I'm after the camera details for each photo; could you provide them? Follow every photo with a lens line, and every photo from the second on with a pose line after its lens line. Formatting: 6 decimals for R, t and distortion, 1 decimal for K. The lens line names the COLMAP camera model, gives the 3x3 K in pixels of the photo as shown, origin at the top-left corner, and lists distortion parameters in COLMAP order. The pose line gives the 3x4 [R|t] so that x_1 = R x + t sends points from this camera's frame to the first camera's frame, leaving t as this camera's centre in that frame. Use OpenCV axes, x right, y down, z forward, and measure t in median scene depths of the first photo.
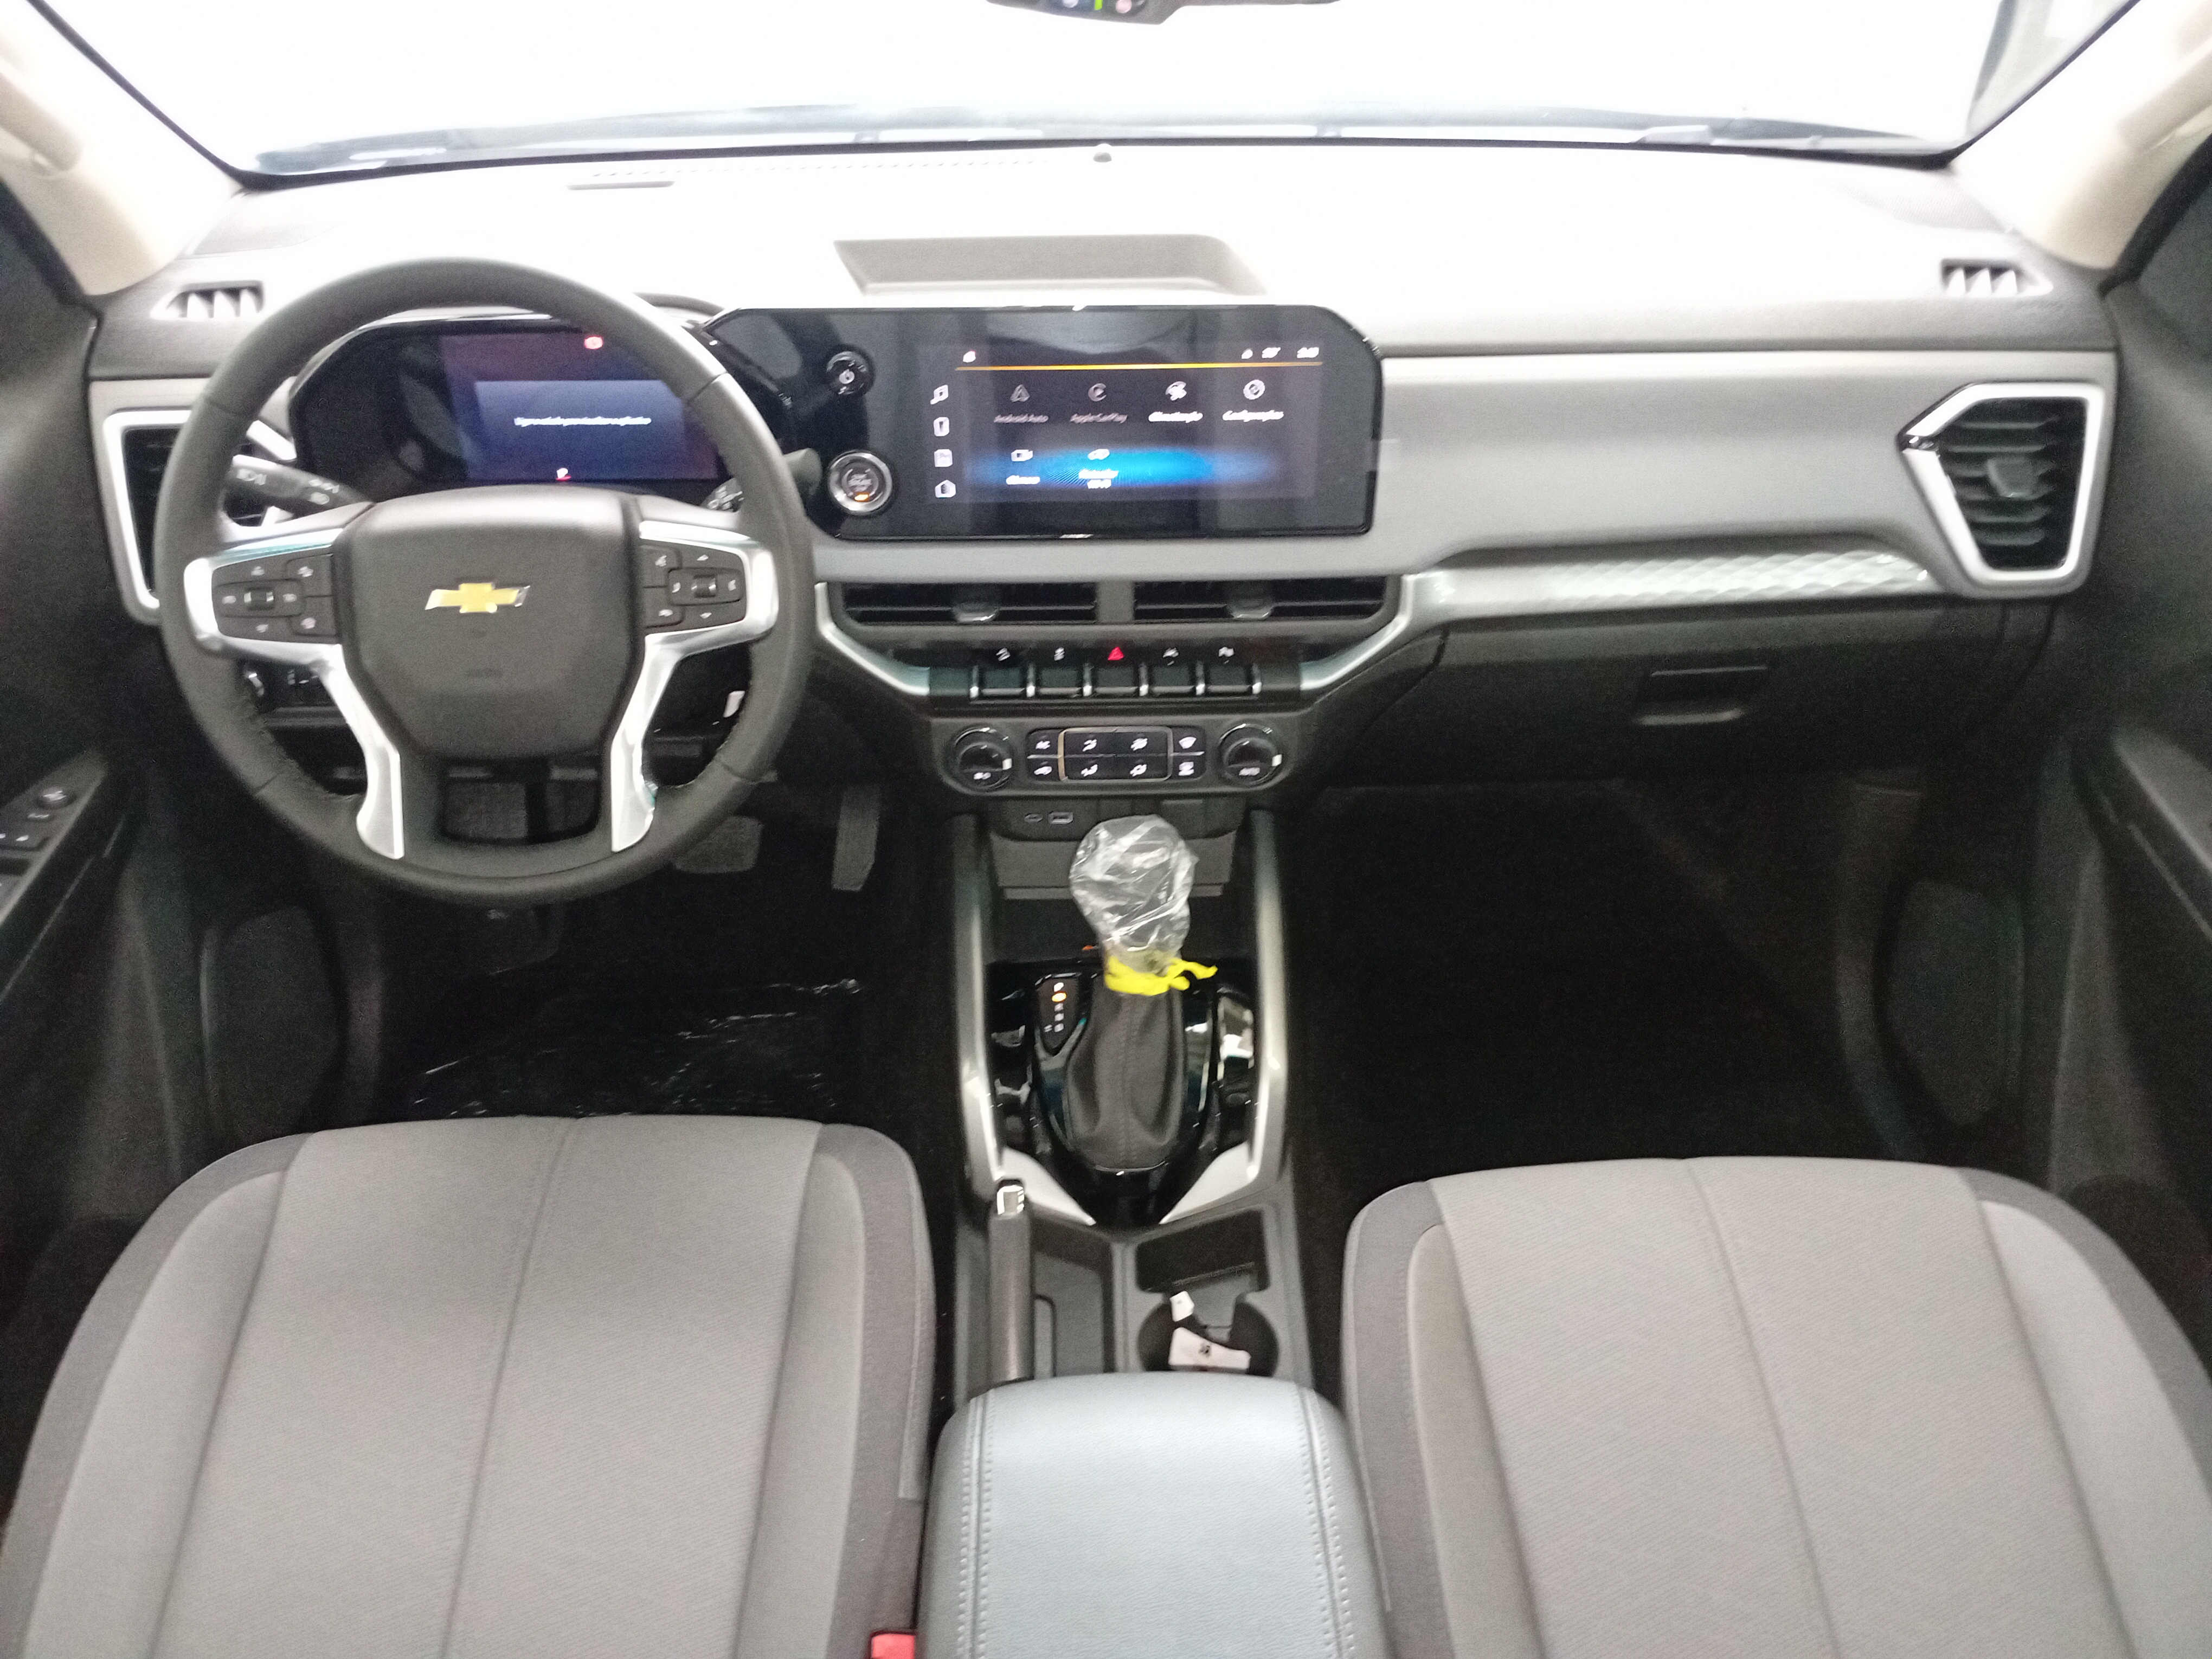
lens RADIAL K [[1735.5, 0, 1109.6], [0, 1735.5, 828.3], [0, 0, 1]] dist [0.022276, -0.062163]
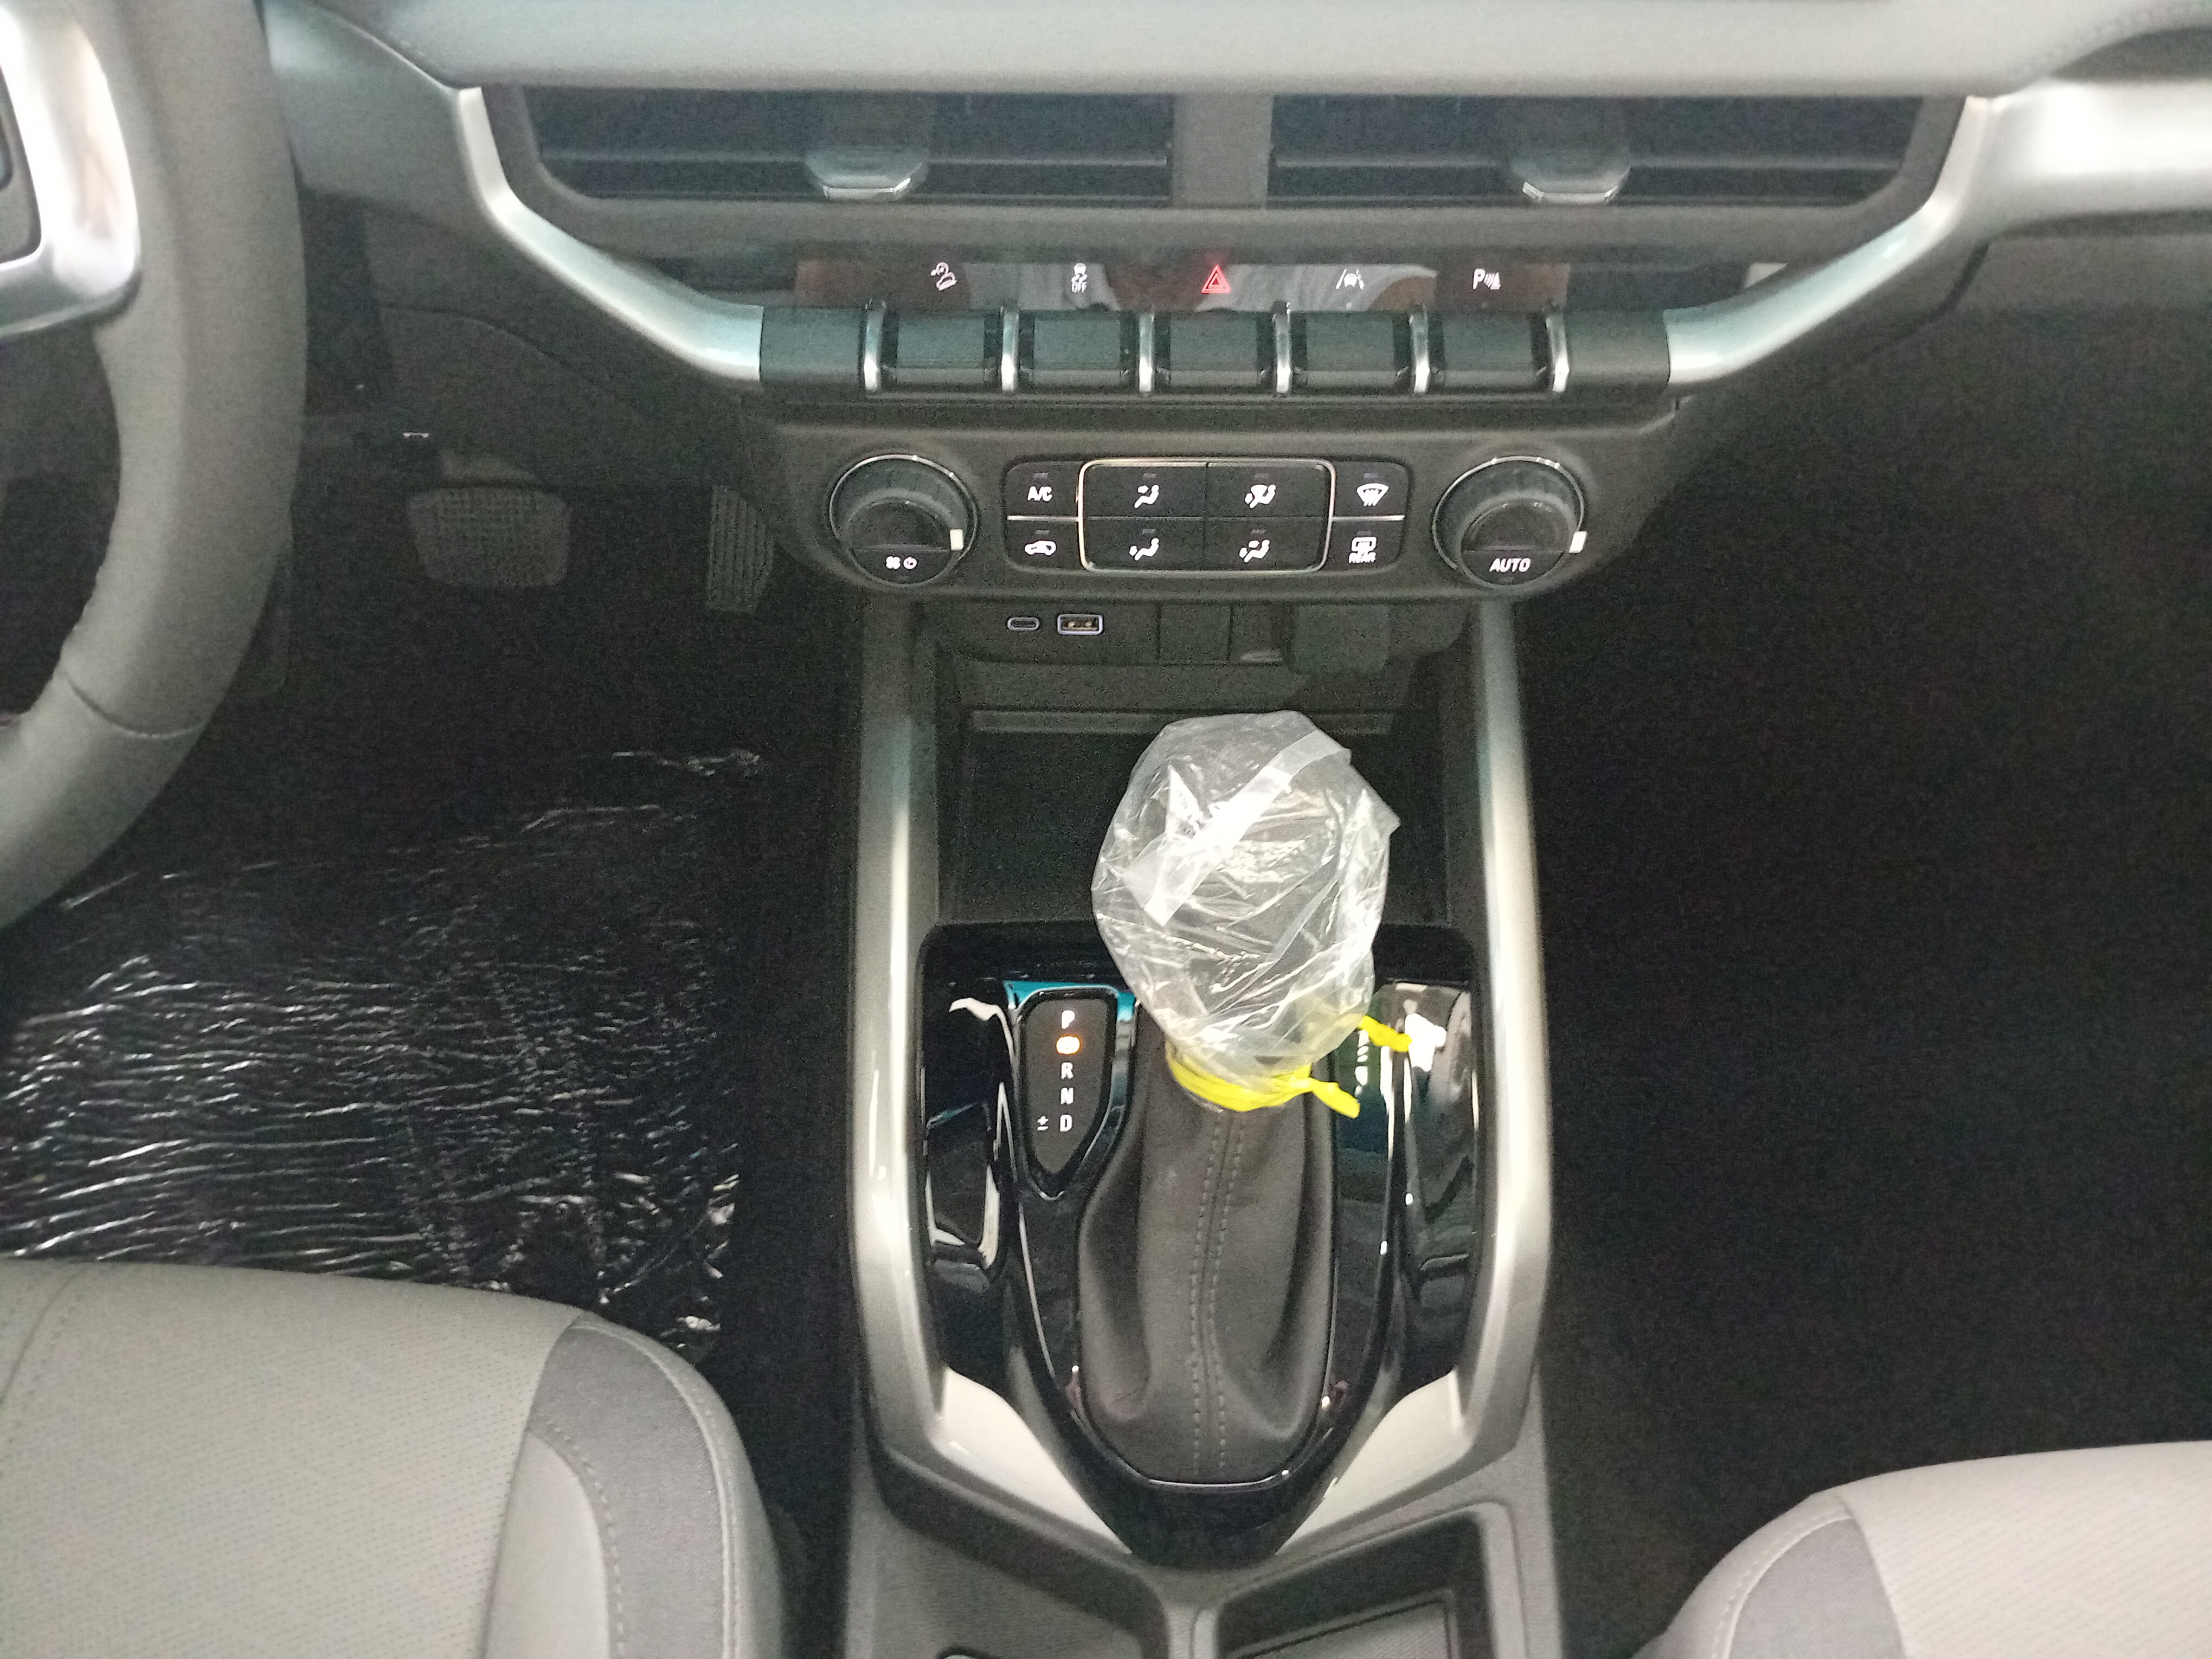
lens RADIAL K [[1735.5, 0, 1102.5], [0, 1735.5, 832.1], [0, 0, 1]] dist [0.022276, -0.062163]
pose [[0.999525, 0.025975, -0.016555, -0.013436], [-0.020308, 0.959821, 0.279878, -0.089903], [0.023160, -0.279409, 0.959893, 0.566191]]
